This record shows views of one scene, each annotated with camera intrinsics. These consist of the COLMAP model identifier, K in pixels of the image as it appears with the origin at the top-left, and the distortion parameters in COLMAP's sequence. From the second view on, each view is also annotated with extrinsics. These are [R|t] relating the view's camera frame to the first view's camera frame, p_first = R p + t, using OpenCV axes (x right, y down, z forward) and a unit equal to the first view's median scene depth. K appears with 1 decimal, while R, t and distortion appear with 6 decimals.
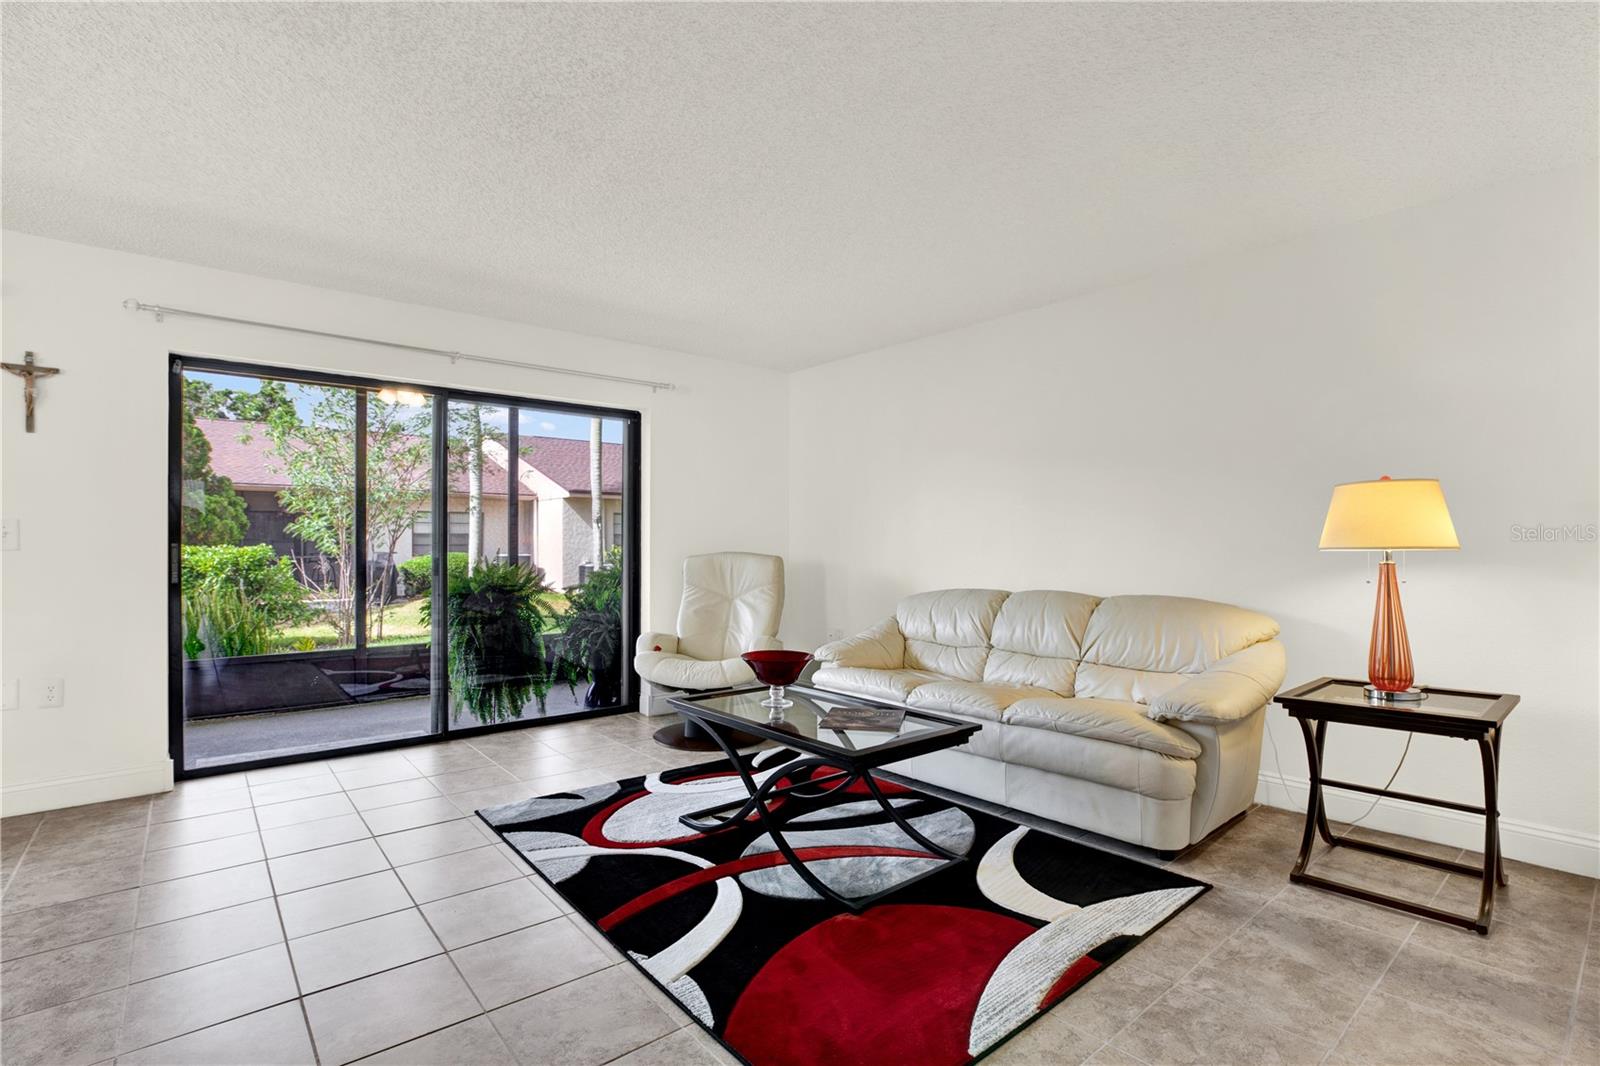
lens RADIAL K [[738.7, 0, 803.9], [0, 738.7, 539.4], [0, 0, 1]] dist [-0.023874, -0.000388]
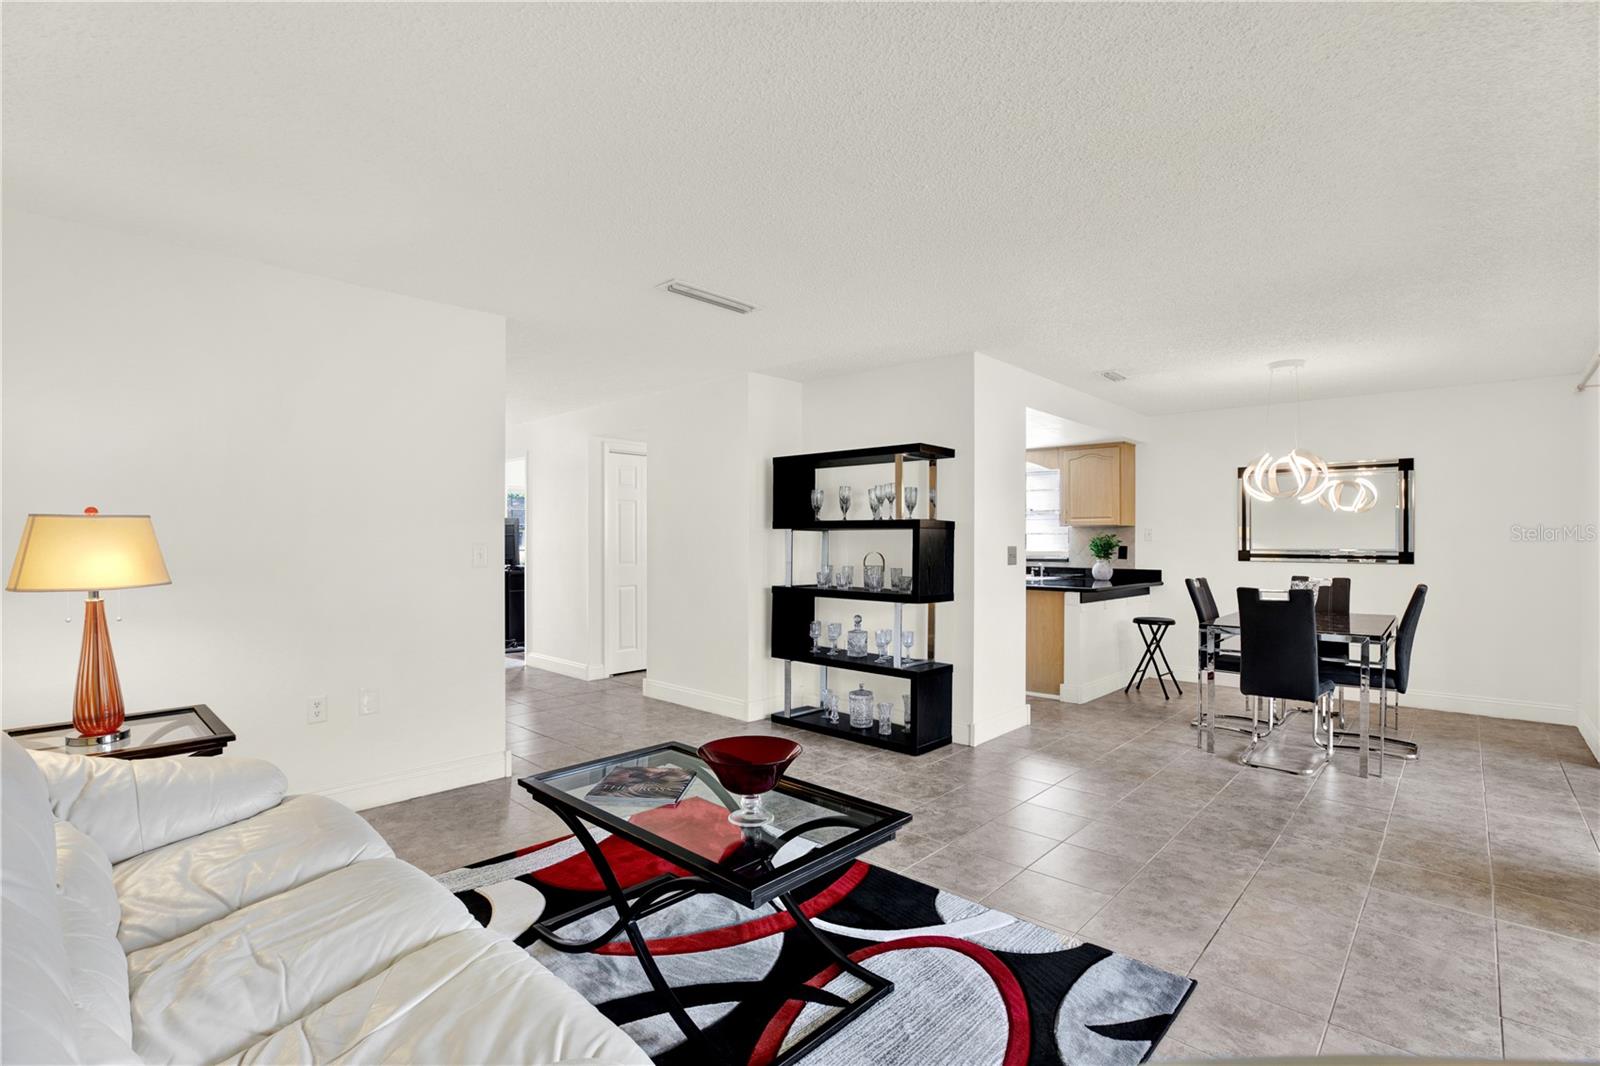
lens RADIAL K [[738.7, 0, 803.9], [0, 738.7, 539.4], [0, 0, 1]] dist [-0.023874, -0.000388]
pose [[-0.992008, -0.005030, -0.126074, 0.004364], [-0.004886, 0.999987, -0.001453, -0.047352], [0.126080, -0.000825, -0.992020, 1.893837]]
